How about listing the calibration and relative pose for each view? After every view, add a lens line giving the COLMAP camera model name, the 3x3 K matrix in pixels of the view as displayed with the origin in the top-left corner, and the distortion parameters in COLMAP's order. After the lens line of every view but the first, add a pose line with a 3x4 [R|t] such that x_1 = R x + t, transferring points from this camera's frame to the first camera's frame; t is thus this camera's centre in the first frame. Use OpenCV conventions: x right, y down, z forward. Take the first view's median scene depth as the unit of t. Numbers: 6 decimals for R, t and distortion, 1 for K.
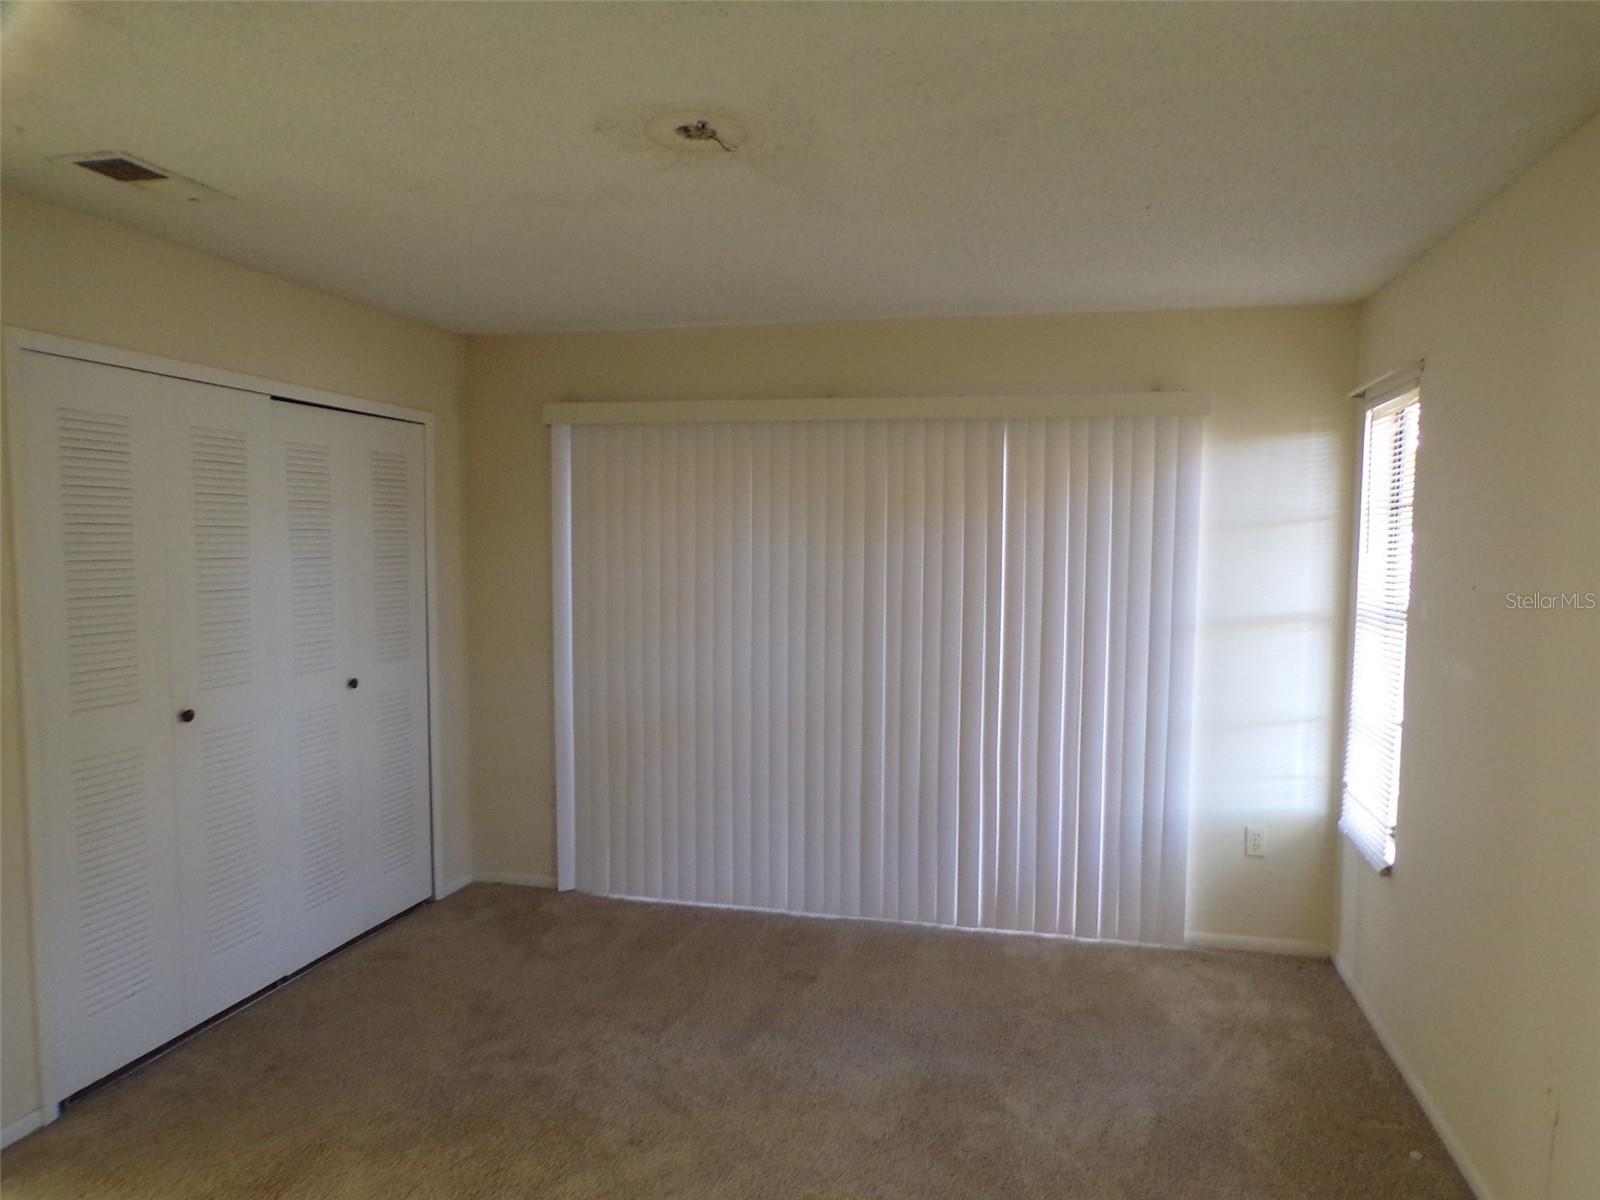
lens RADIAL K [[1087.1, 0, 801.6], [0, 1087.1, 625.2], [0, 0, 1]] dist [-0.008436, 0.006255]
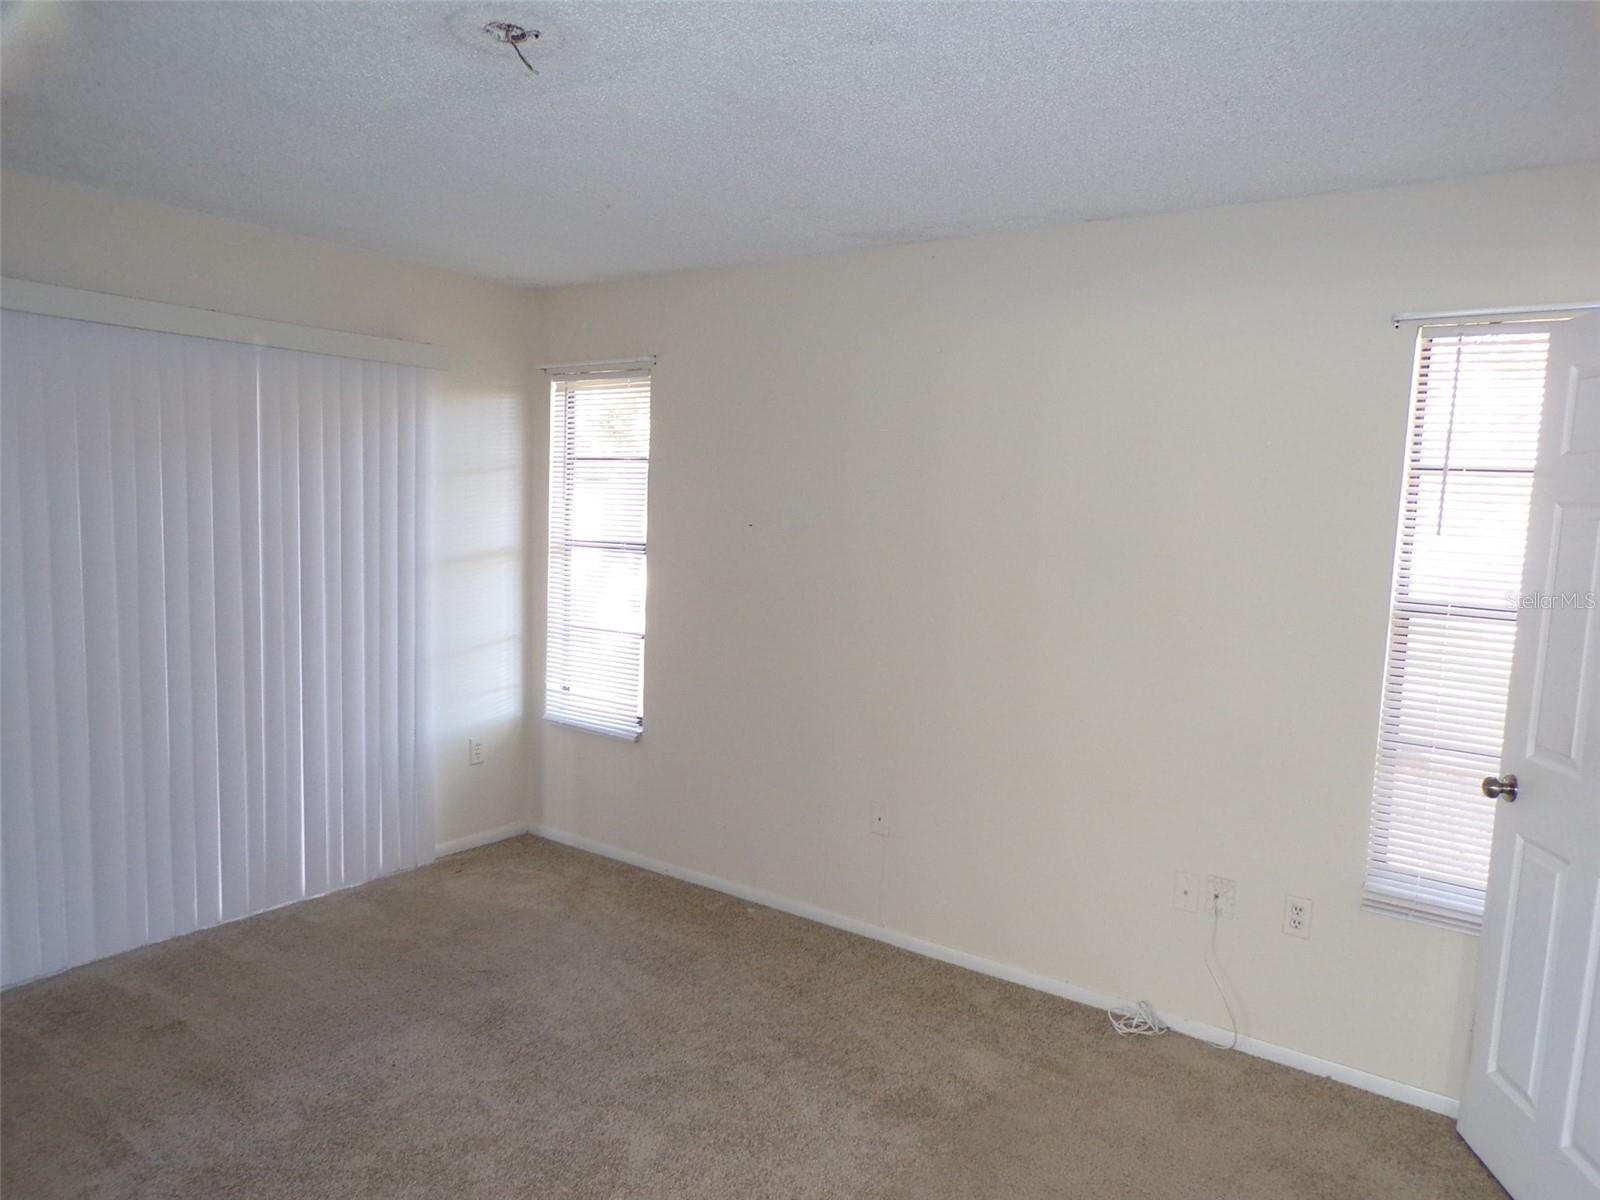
lens RADIAL K [[1105.3, 0, 804.8], [0, 1105.3, 622.5], [0, 0, 1]] dist [-0.004843, 0.001740]
pose [[0.404199, -0.113741, 0.907572, -0.489585], [0.057003, 0.993442, 0.099115, -0.030737], [-0.912893, 0.011673, 0.408031, 0.212082]]
